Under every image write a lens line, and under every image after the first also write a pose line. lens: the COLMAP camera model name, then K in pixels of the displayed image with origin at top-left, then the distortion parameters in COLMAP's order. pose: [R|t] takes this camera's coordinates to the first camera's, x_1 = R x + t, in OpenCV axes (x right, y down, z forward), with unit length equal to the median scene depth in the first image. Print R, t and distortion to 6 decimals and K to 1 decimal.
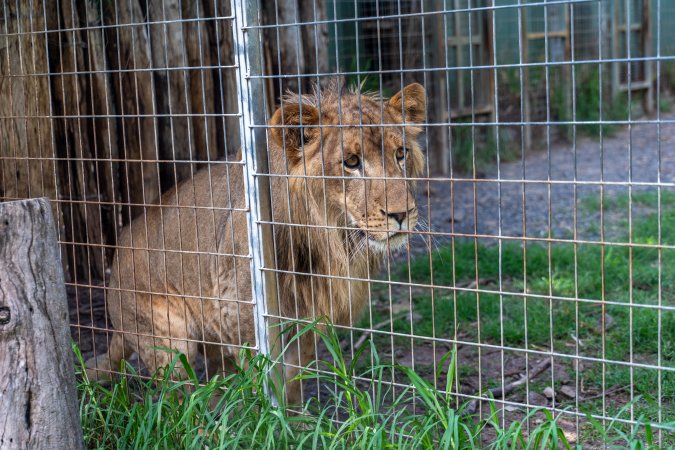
lens RADIAL K [[1206.3, 0, 330.4], [0, 1206.3, 227.1], [0, 0, 1]] dist [0.065731, 0.000000]
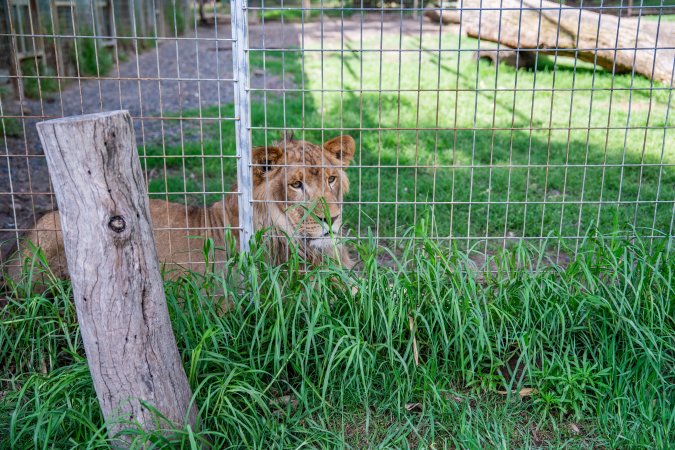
lens RADIAL K [[704.4, 0, 351.1], [0, 704.4, 223.8], [0, 0, 1]] dist [0.014172, 0.000000]
pose [[0.756289, -0.126588, 0.641875, -0.501665], [0.045894, 0.988951, 0.140961, -0.004411], [-0.652626, -0.077149, 0.753742, 0.400078]]
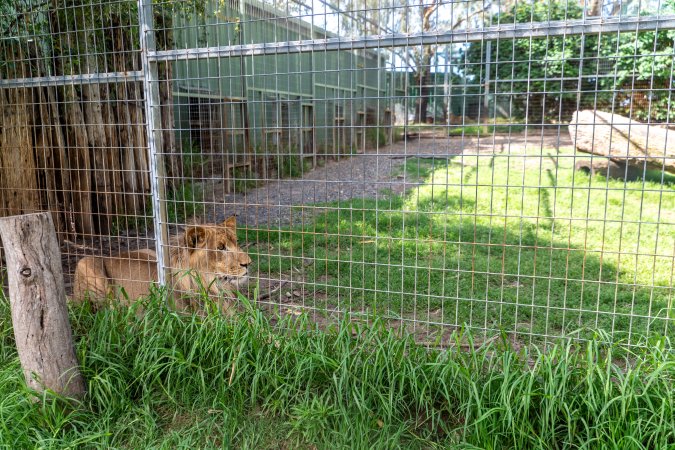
lens RADIAL K [[534.8, 0, 337.6], [0, 534.8, 226.2], [0, 0, 1]] dist [-0.009476, 0.002134]
pose [[0.951598, -0.007378, 0.307258, -0.055526], [-0.000227, 0.999695, 0.024706, -0.023221], [-0.307347, -0.023580, 0.951305, 0.027282]]
